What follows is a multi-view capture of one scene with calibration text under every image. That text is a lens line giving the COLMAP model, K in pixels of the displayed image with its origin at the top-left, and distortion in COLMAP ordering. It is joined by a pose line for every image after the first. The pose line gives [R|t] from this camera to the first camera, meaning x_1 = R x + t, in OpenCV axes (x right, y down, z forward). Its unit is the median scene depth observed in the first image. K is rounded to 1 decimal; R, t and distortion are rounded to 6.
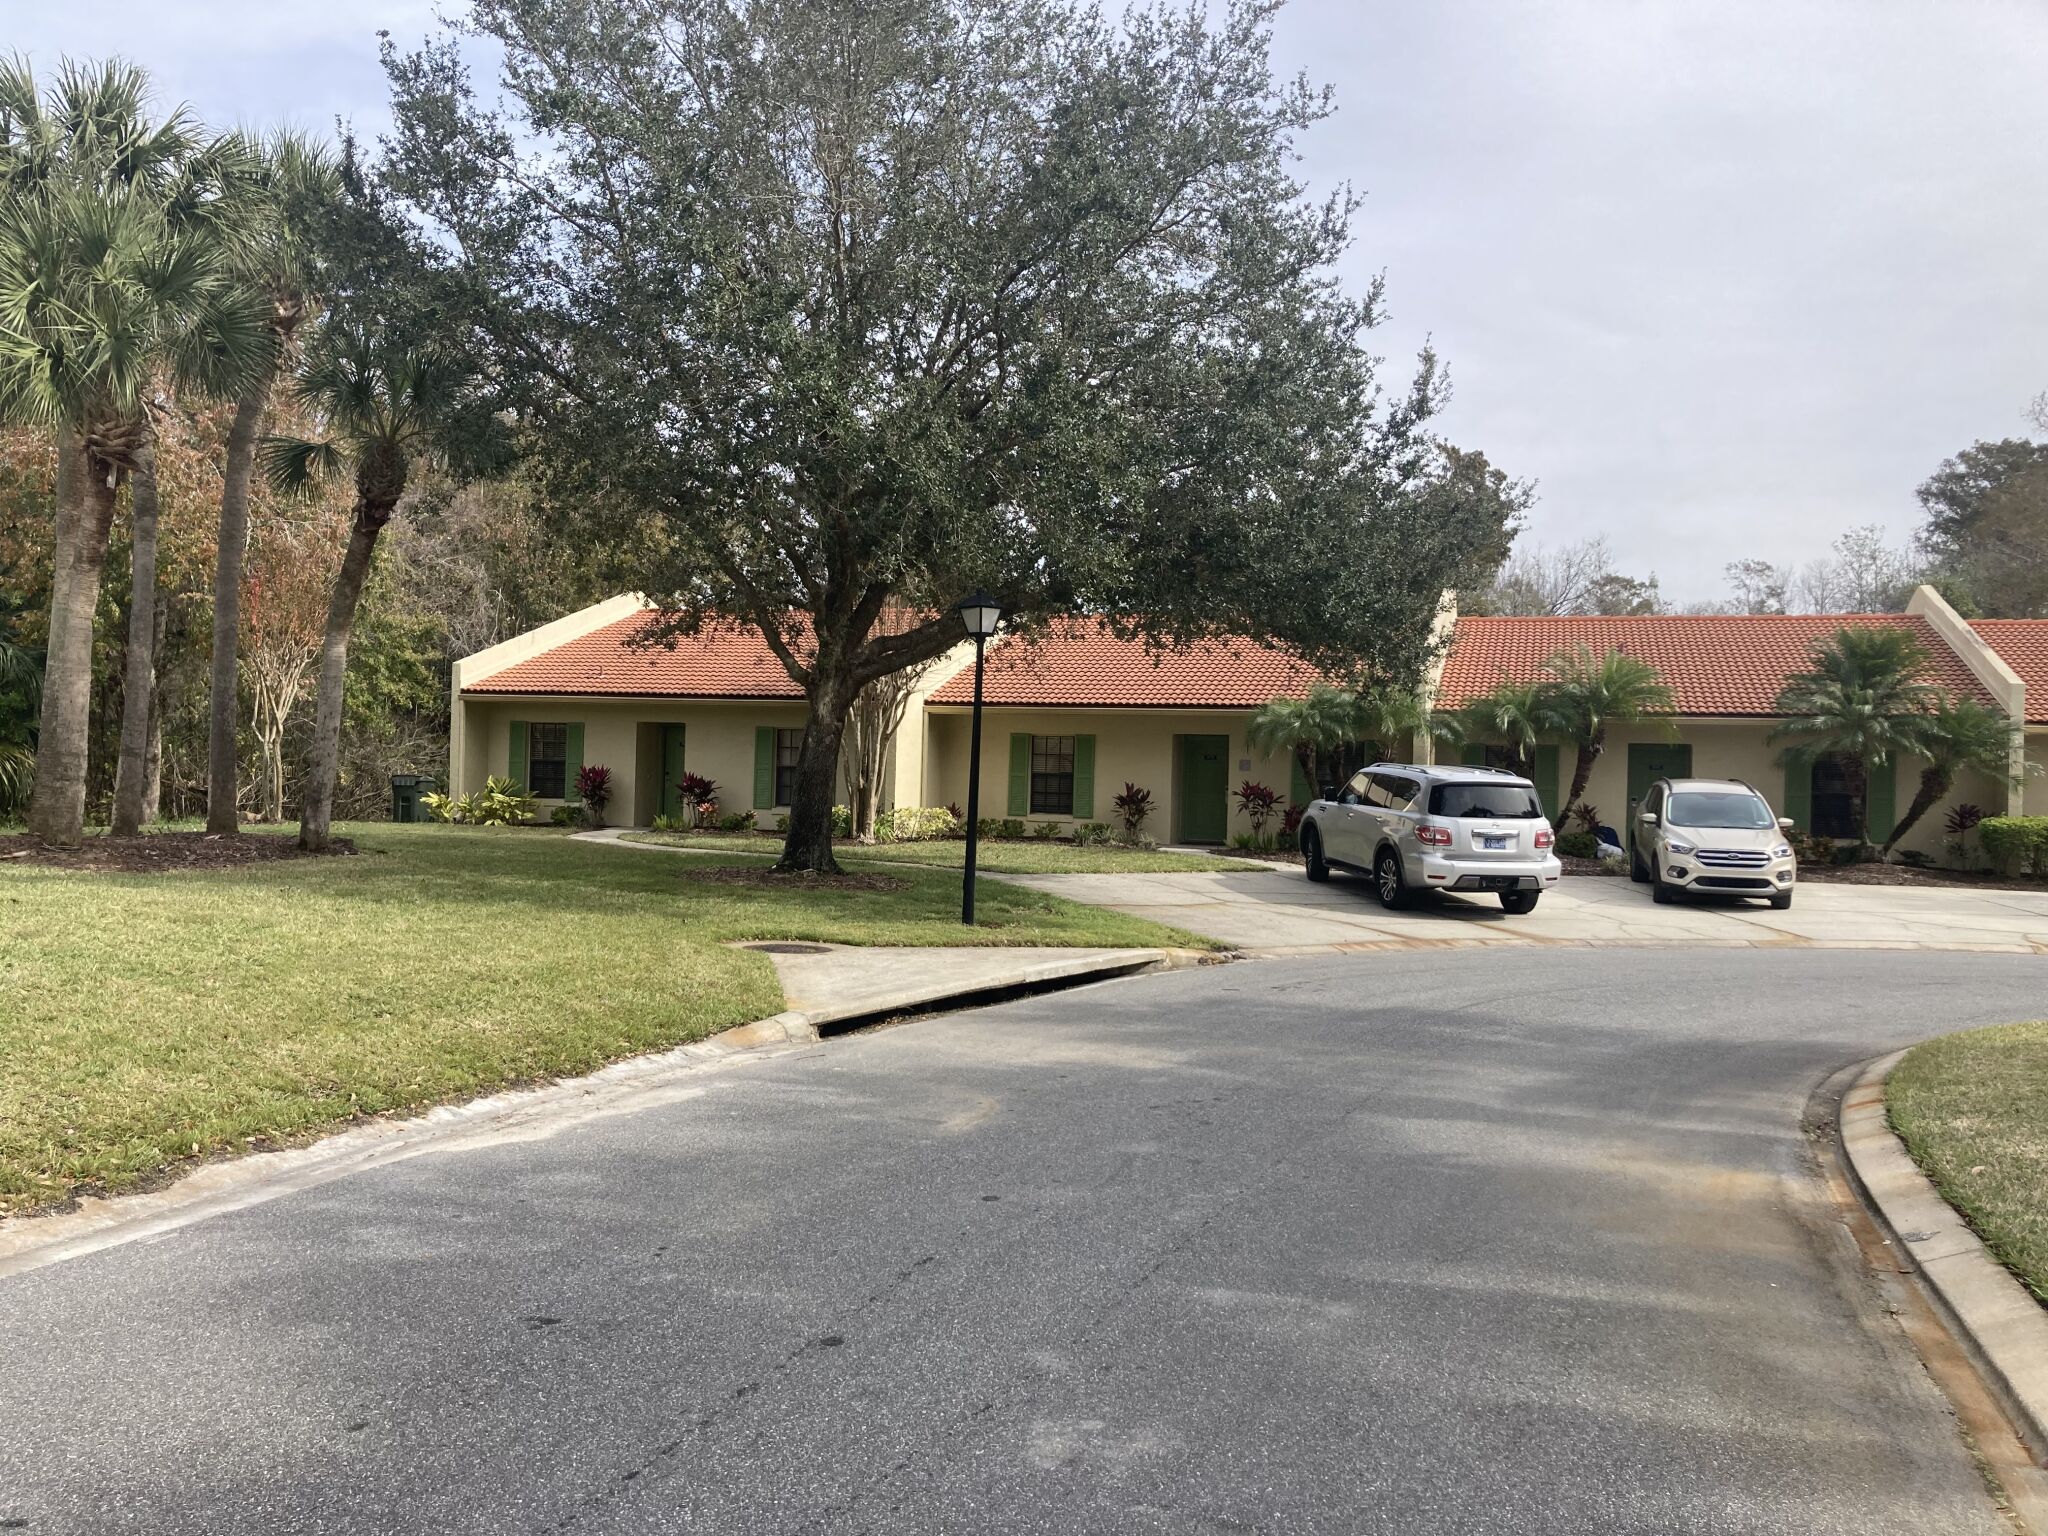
lens RADIAL K [[1660.1, 0, 1011.5], [0, 1660.1, 777.0], [0, 0, 1]] dist [0.018949, 0.002237]
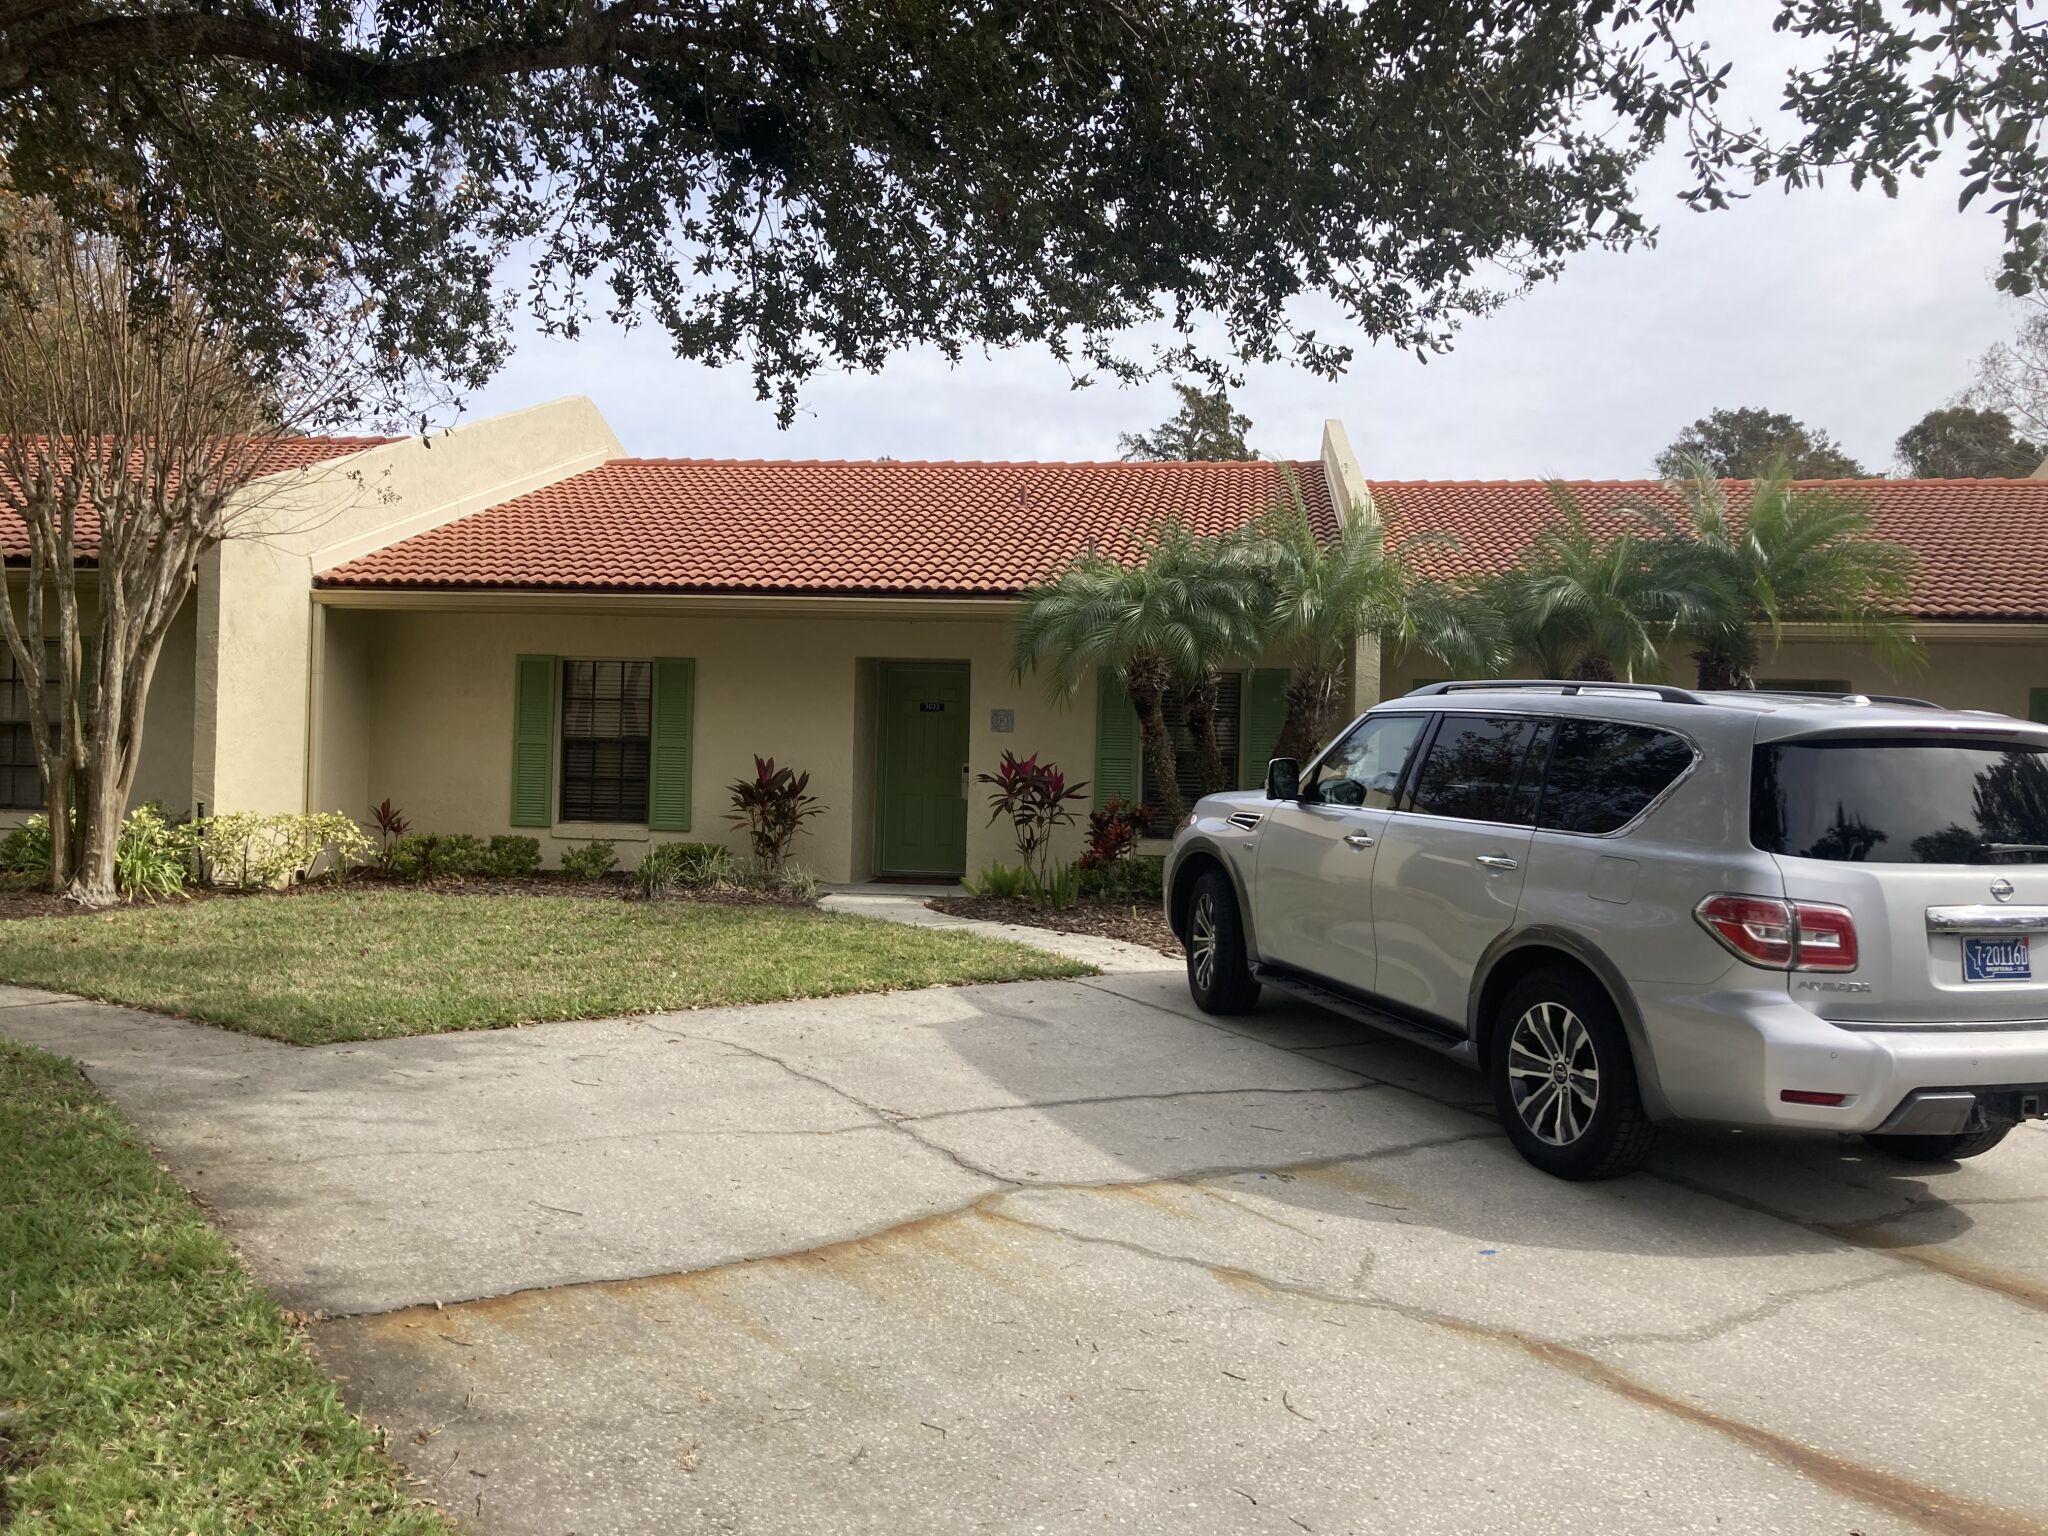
lens RADIAL K [[1660.1, 0, 1016.9], [0, 1660.1, 769.9], [0, 0, 1]] dist [0.018949, 0.002237]
pose [[0.984491, -0.002226, 0.175421, 0.060703], [0.001463, 0.999989, 0.004479, 0.005333], [-0.175429, -0.004153, 0.984483, 0.530508]]
